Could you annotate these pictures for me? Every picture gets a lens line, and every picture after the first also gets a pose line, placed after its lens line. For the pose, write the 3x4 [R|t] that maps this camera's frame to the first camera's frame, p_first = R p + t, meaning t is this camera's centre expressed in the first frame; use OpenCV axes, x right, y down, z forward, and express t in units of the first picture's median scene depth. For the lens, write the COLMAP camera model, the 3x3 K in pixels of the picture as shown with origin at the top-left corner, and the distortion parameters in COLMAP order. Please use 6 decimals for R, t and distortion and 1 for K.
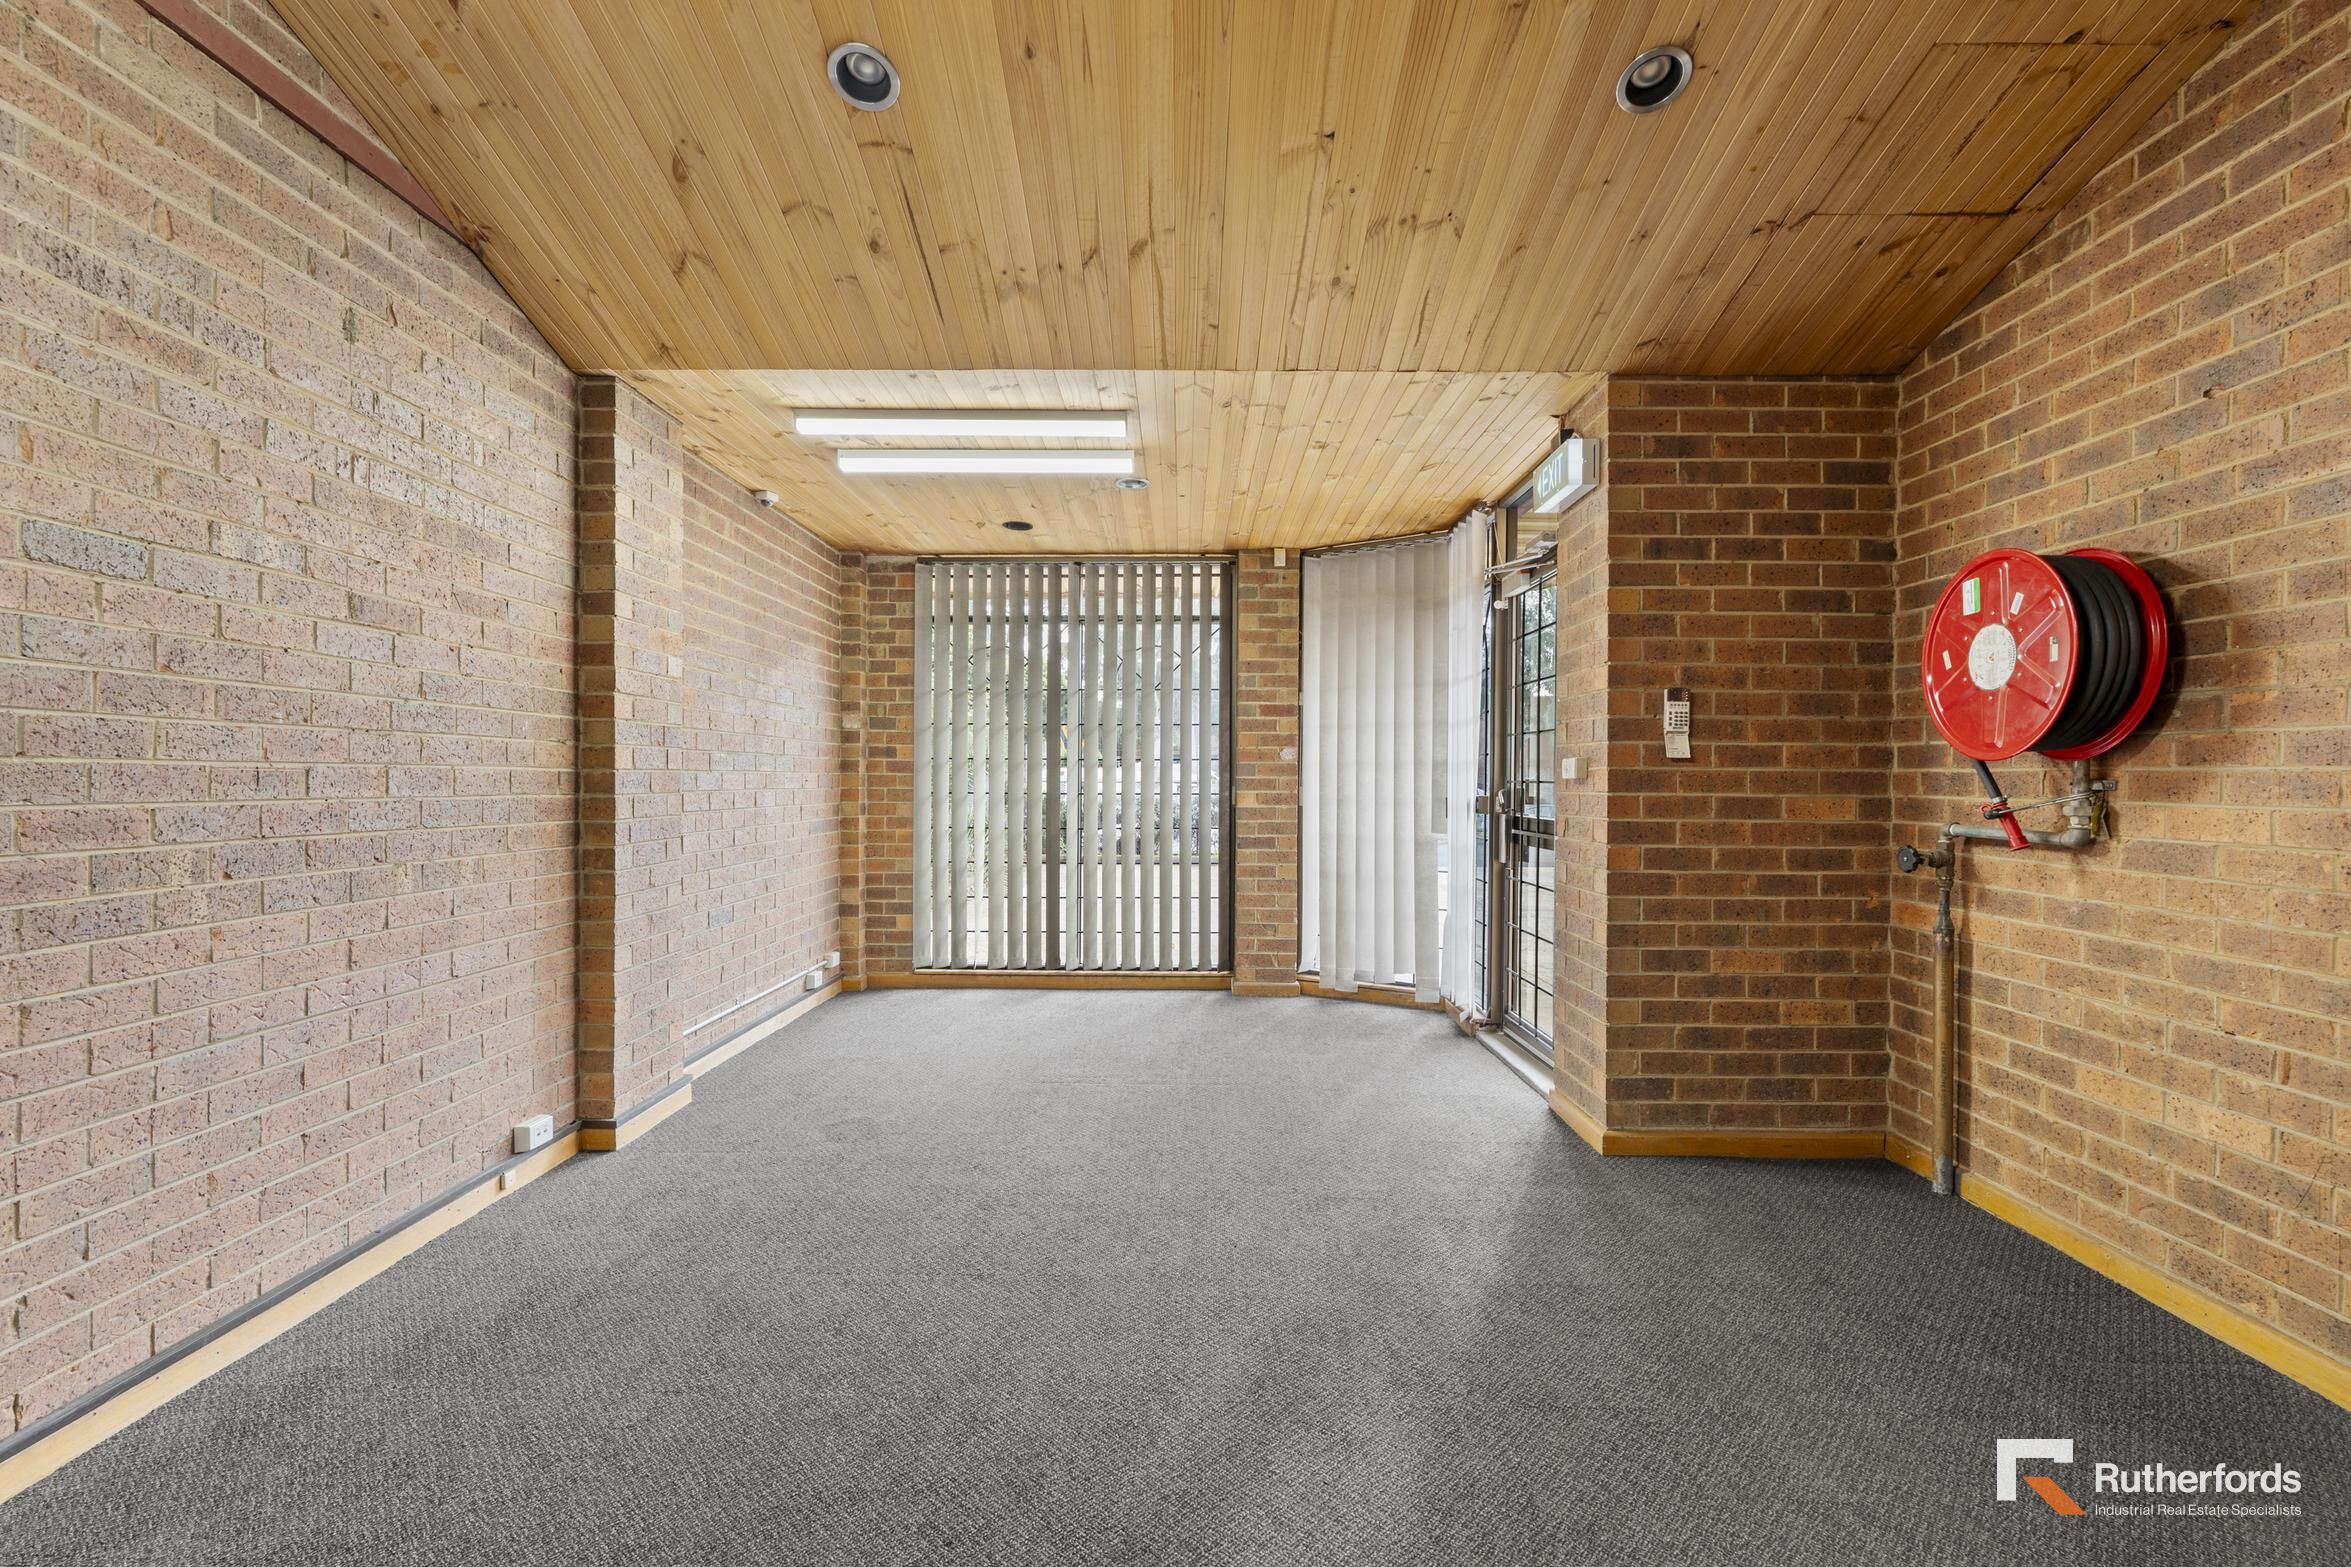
lens RADIAL K [[1024.1, 0, 1177.4], [0, 1024.1, 782.1], [0, 0, 1]] dist [-0.001231, 0.000182]
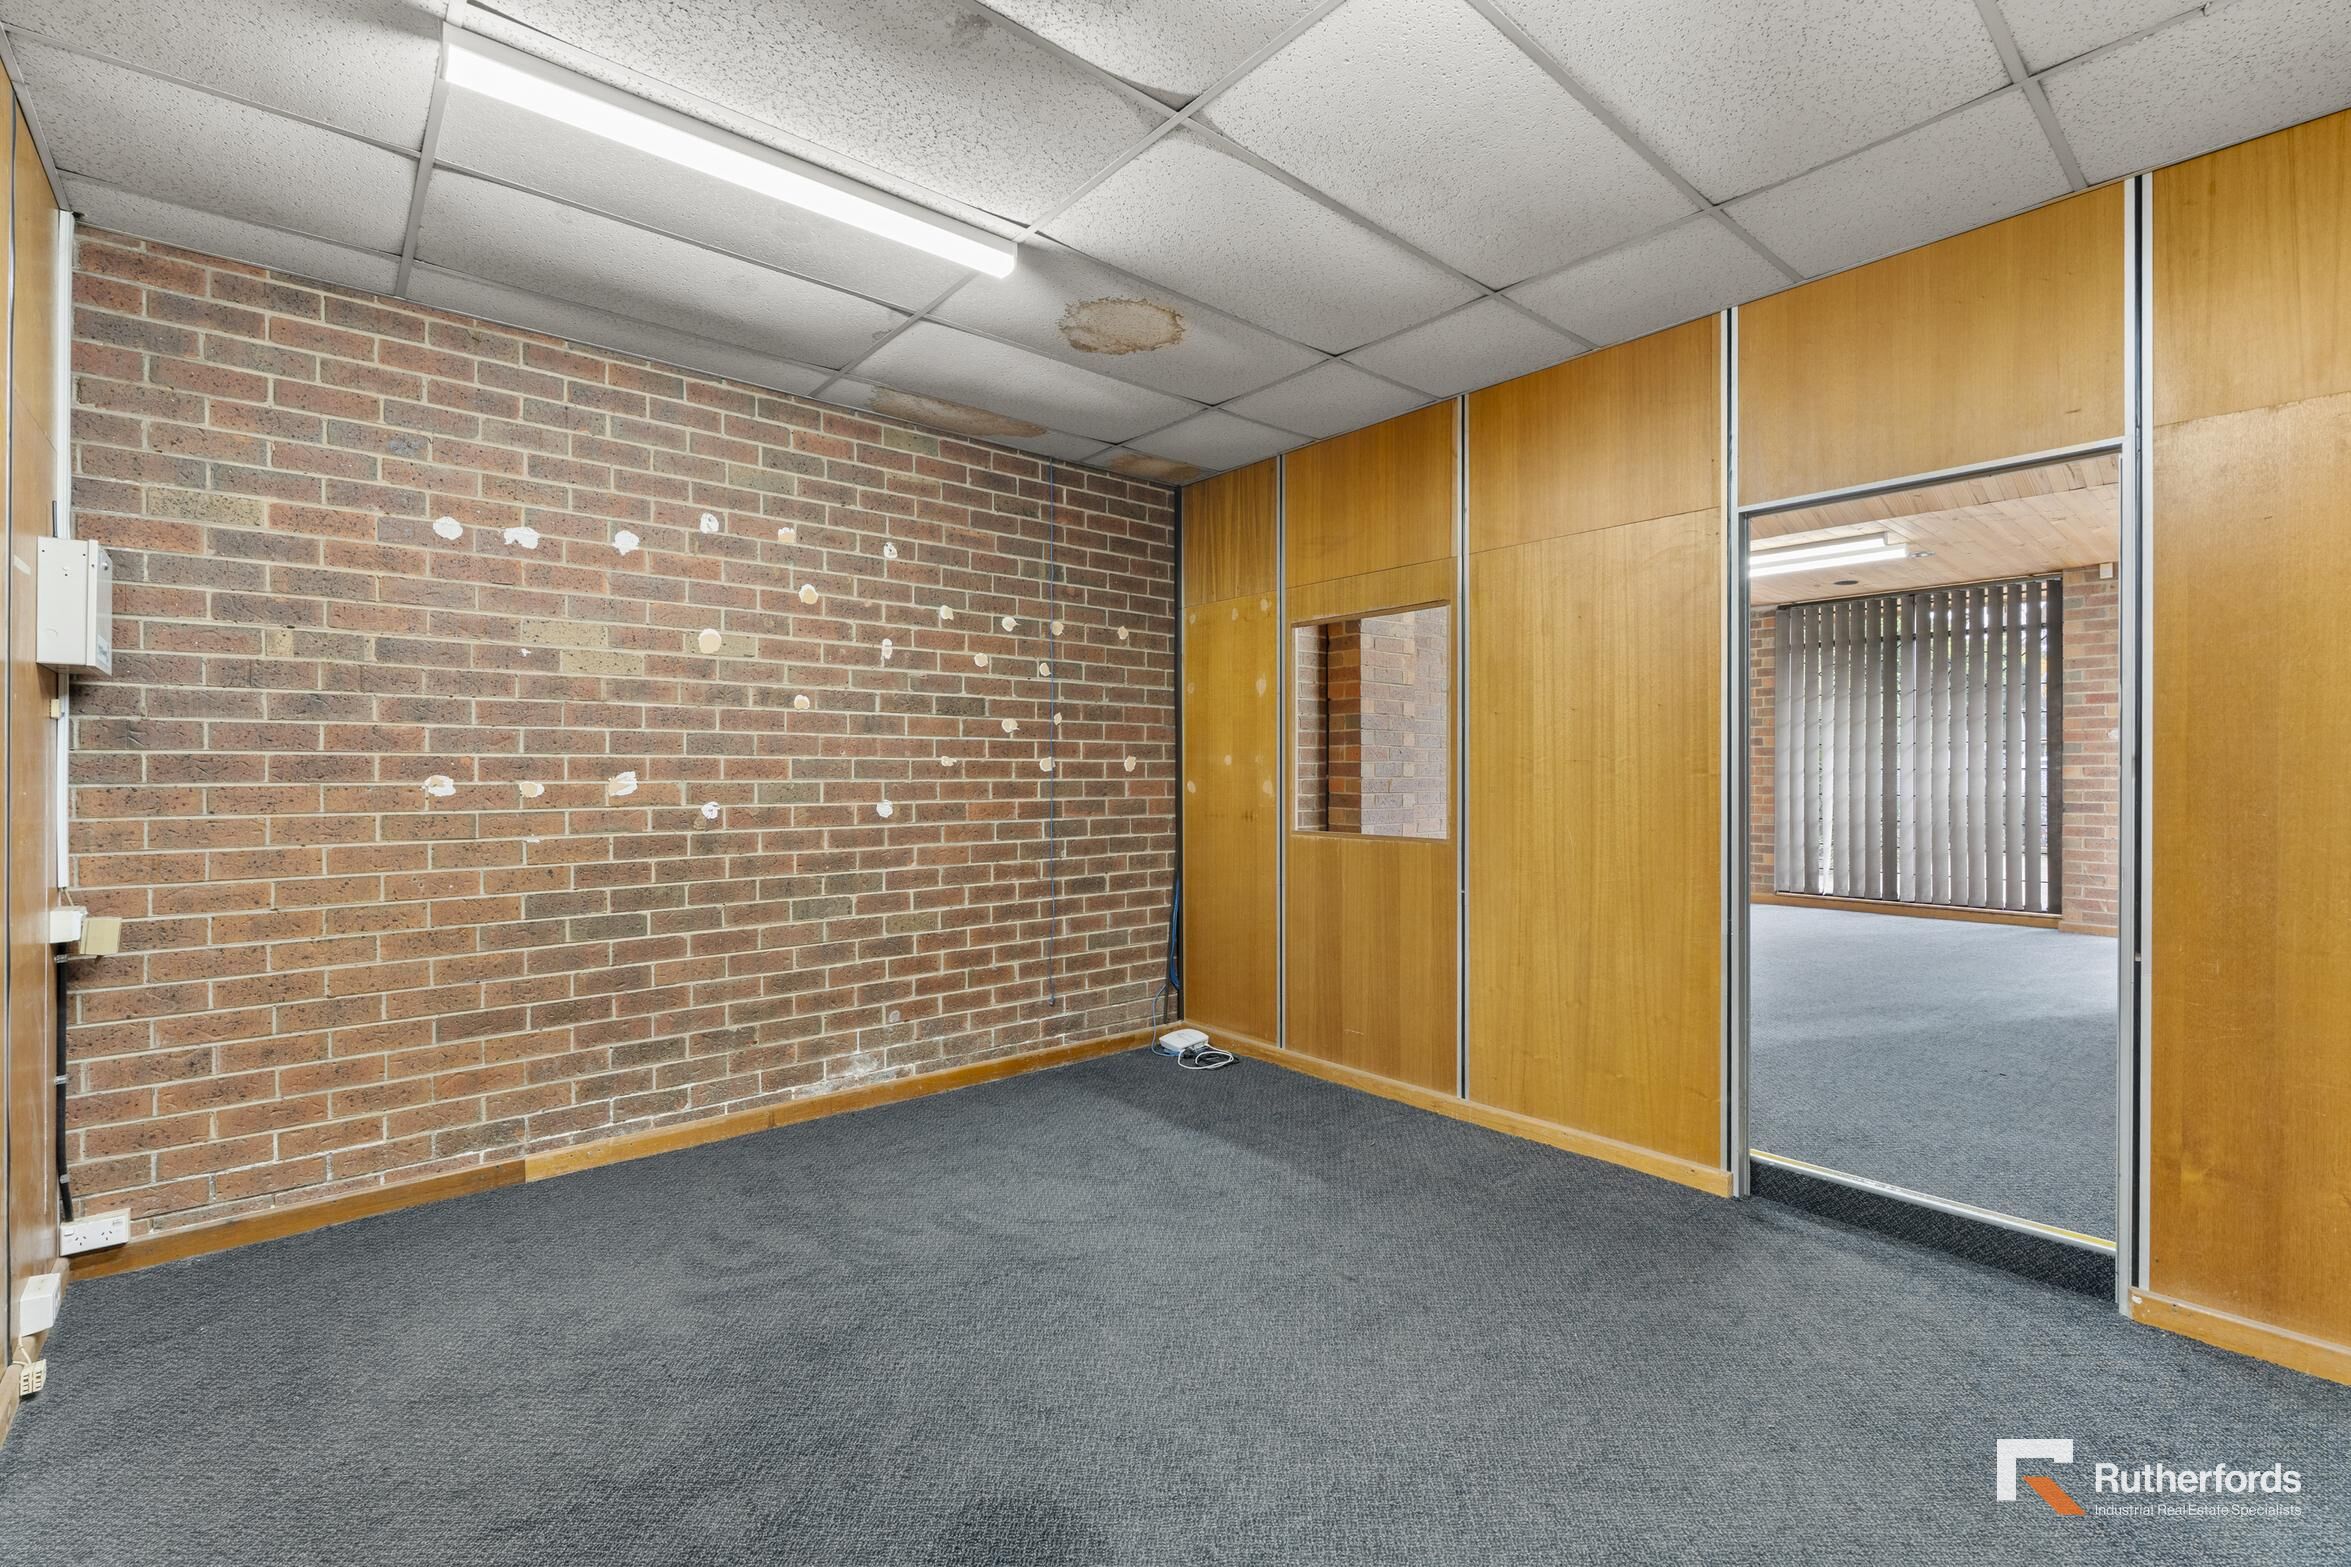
lens RADIAL K [[1024.1, 0, 1177.4], [0, 1024.1, 782.1], [0, 0, 1]] dist [-0.001231, 0.000182]
pose [[0.659975, 0.002417, -0.751284, 0.282382], [-0.000875, 0.999997, 0.002449, 0.026748], [0.751287, -0.000959, 0.659975, -0.612010]]
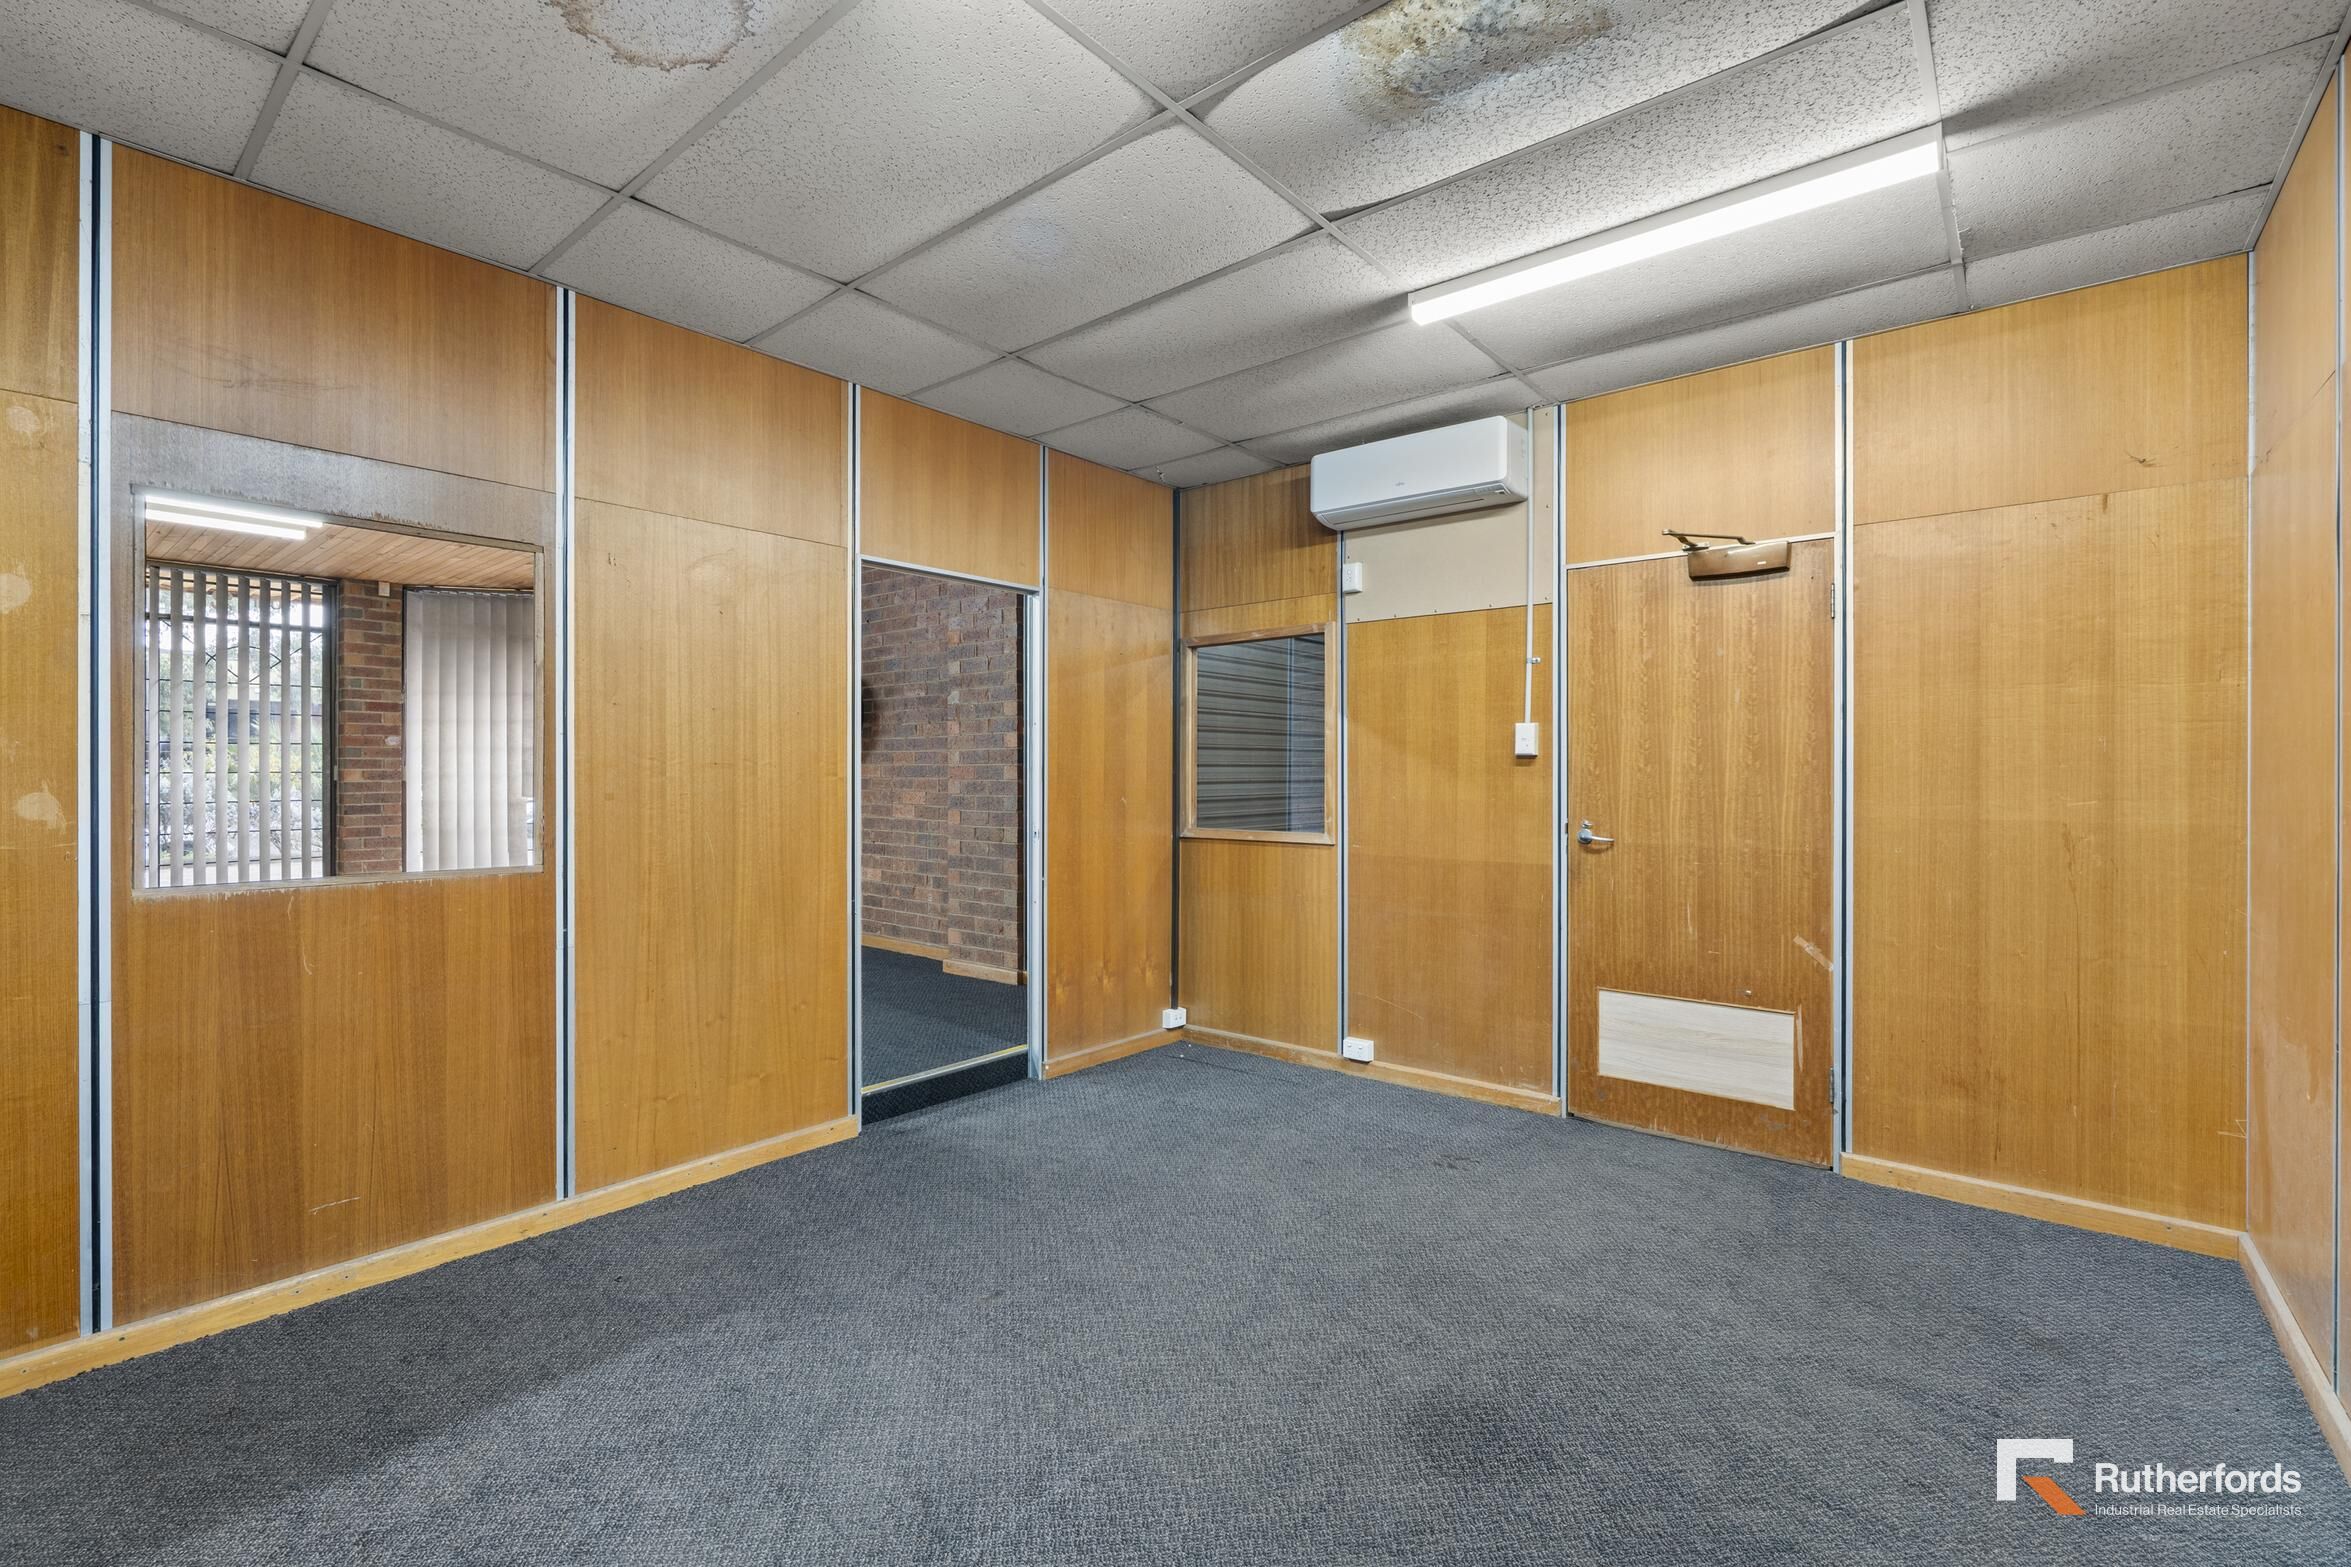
lens RADIAL K [[1024.1, 0, 1177.4], [0, 1024.1, 782.1], [0, 0, 1]] dist [-0.001231, 0.000182]
pose [[0.633732, -0.008849, 0.773502, -0.267025], [0.006638, 0.999960, 0.006001, 0.024207], [-0.773524, 0.001331, 0.633765, -0.597743]]
